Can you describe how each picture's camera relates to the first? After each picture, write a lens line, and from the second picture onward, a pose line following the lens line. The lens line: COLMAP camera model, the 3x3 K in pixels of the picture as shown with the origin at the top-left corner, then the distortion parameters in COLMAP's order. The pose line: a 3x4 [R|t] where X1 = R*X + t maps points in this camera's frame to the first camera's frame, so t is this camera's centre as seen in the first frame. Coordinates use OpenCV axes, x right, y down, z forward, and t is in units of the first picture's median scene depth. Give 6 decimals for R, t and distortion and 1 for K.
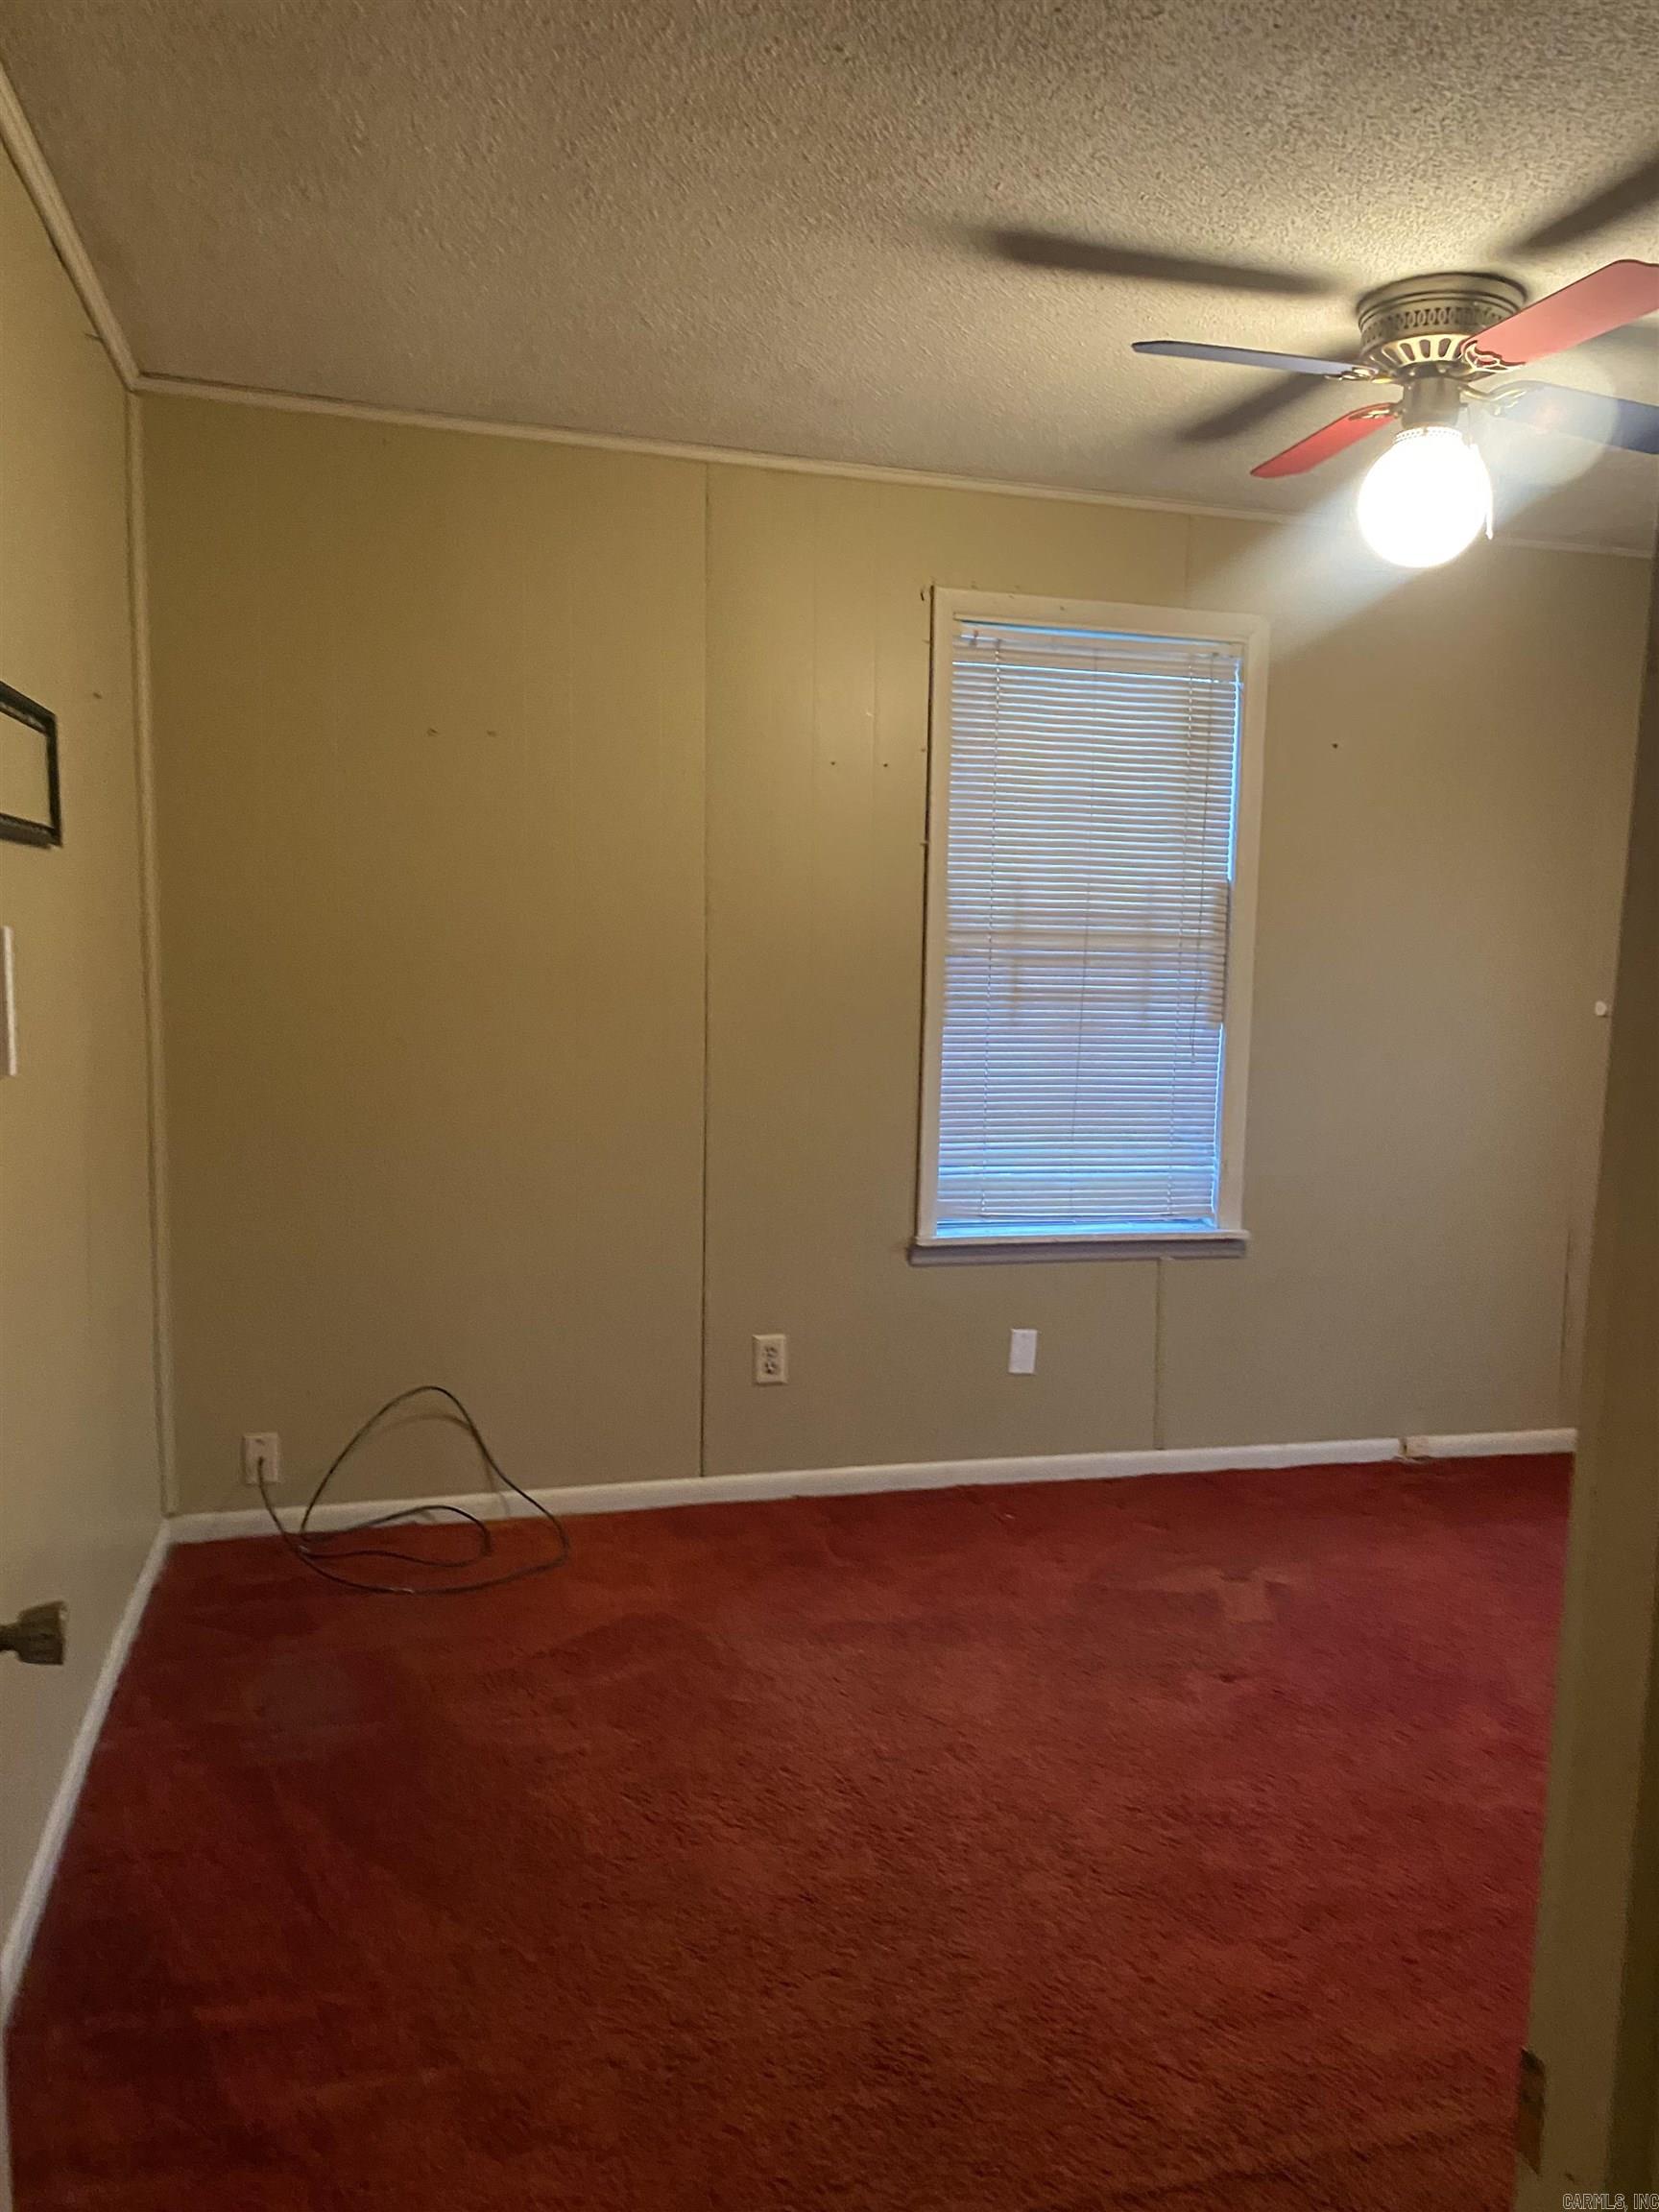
lens RADIAL K [[1684.7, 0, 824.9], [0, 1684.7, 1108.4], [0, 0, 1]] dist [0.035179, -0.031428]
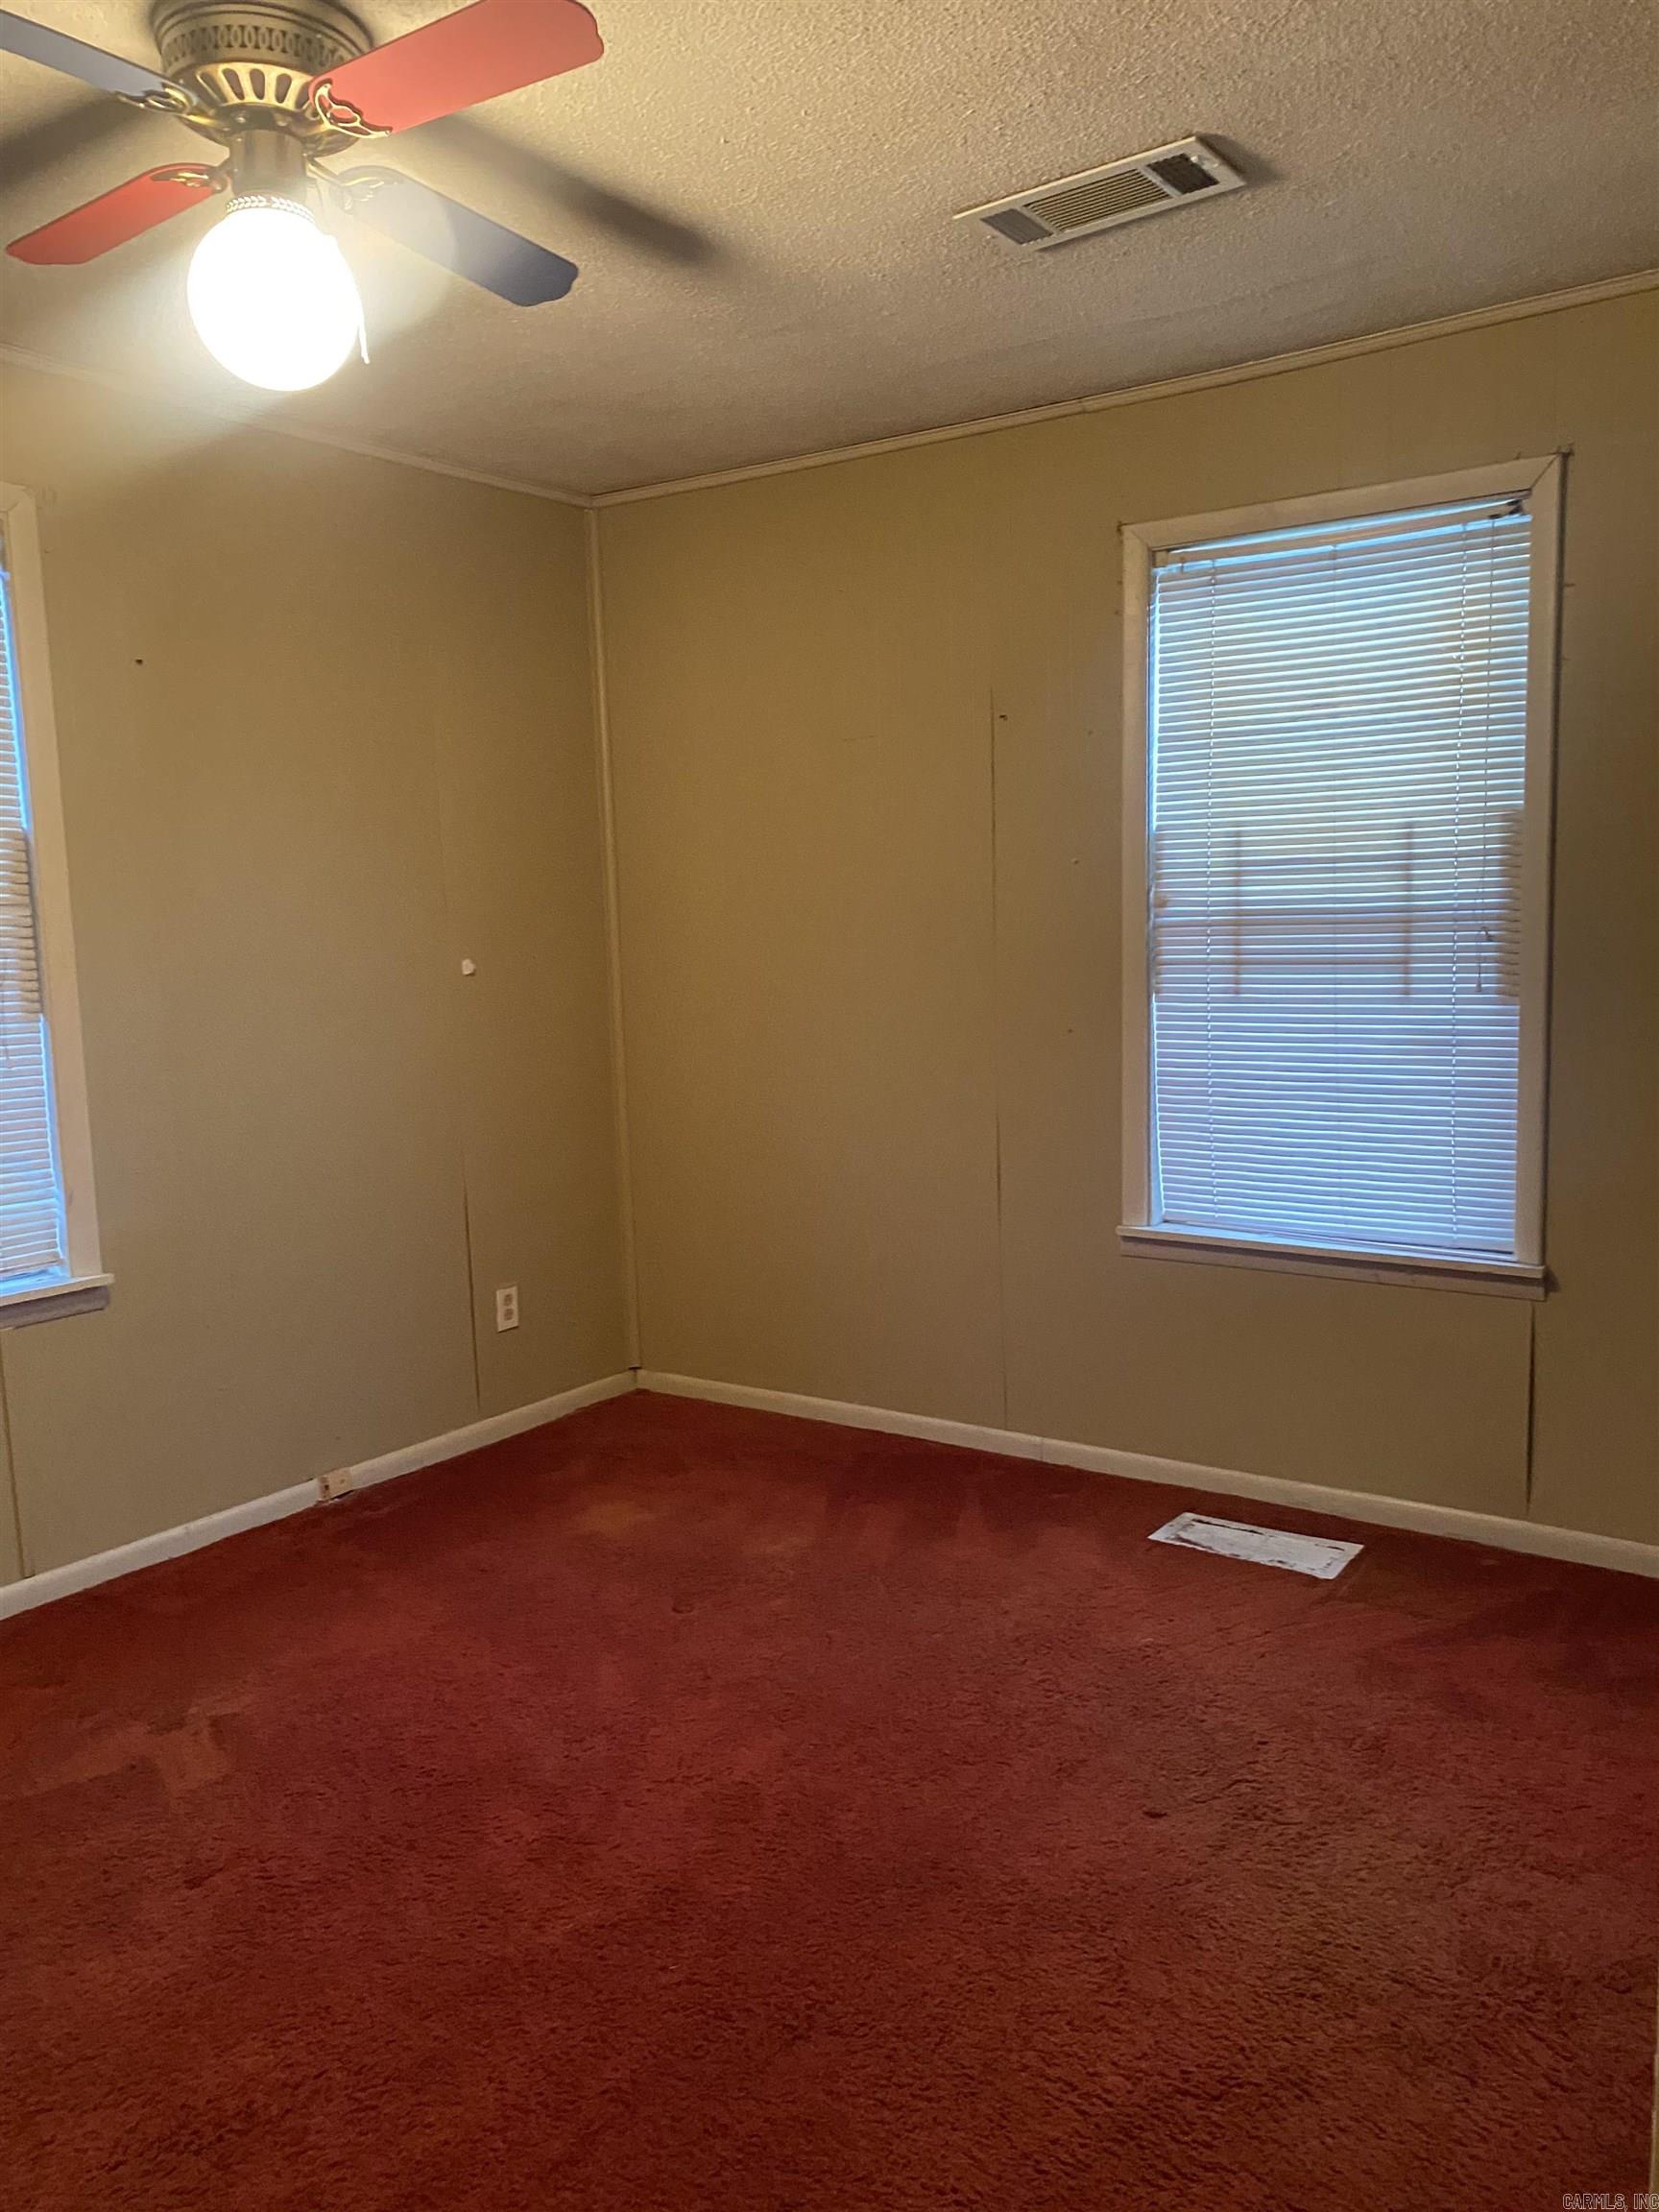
lens RADIAL K [[1684.7, 0, 807.1], [0, 1684.7, 1119.4], [0, 0, 1]] dist [0.035179, -0.031428]
pose [[0.766241, -0.118478, 0.631536, 0.013044], [0.107848, 0.992624, 0.055368, -0.011897], [-0.633438, 0.025685, 0.773367, 0.272858]]
